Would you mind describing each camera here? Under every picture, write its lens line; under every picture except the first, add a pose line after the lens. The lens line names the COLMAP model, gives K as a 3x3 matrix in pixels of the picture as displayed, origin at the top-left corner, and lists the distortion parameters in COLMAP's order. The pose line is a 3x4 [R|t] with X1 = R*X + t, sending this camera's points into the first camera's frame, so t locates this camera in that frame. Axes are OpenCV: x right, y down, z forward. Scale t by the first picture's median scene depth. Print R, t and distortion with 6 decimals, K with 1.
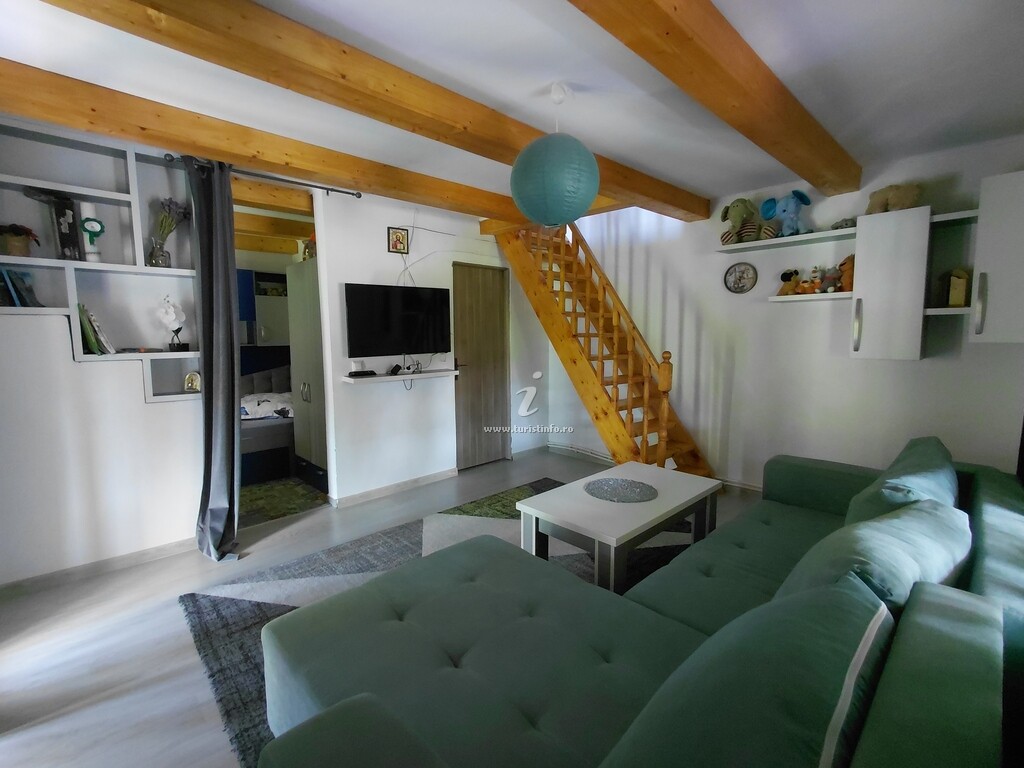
lens RADIAL K [[470.0, 0, 503.9], [0, 470.0, 385.0], [0, 0, 1]] dist [0.006902, 0.001851]
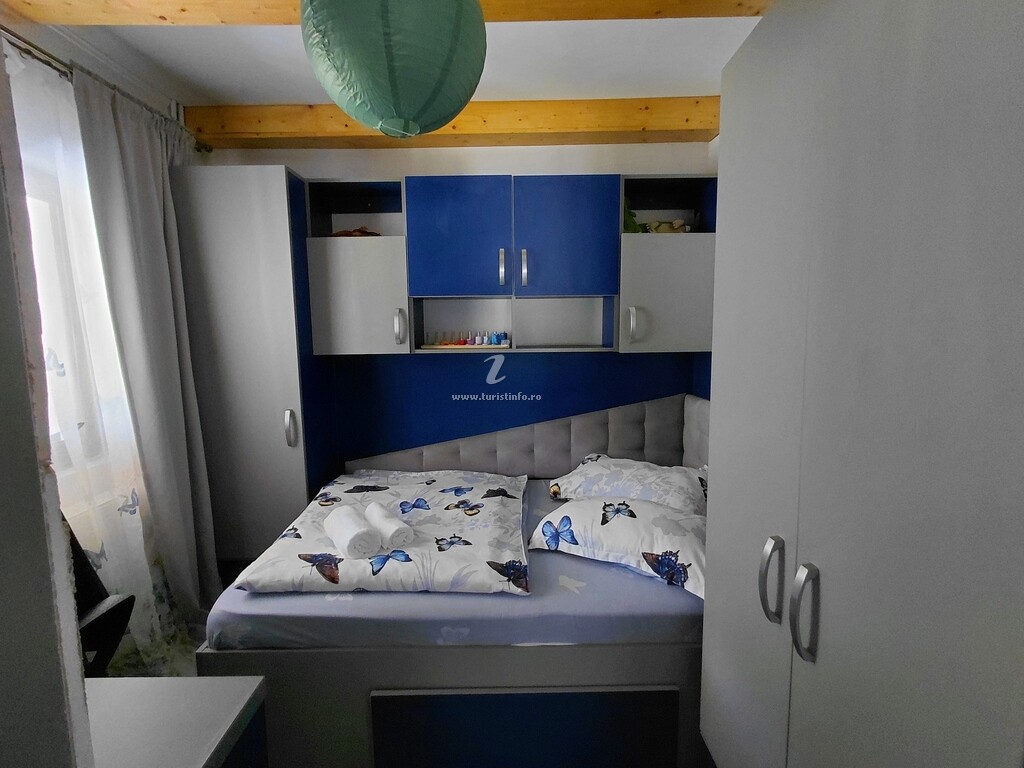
lens RADIAL K [[470.0, 0, 503.9], [0, 470.0, 385.0], [0, 0, 1]] dist [0.006902, 0.001851]
pose [[0.728896, 0.068930, -0.681146, -0.337890], [-0.059532, 0.997531, 0.037242, -0.069586], [0.682031, 0.013404, 0.731200, 0.680664]]
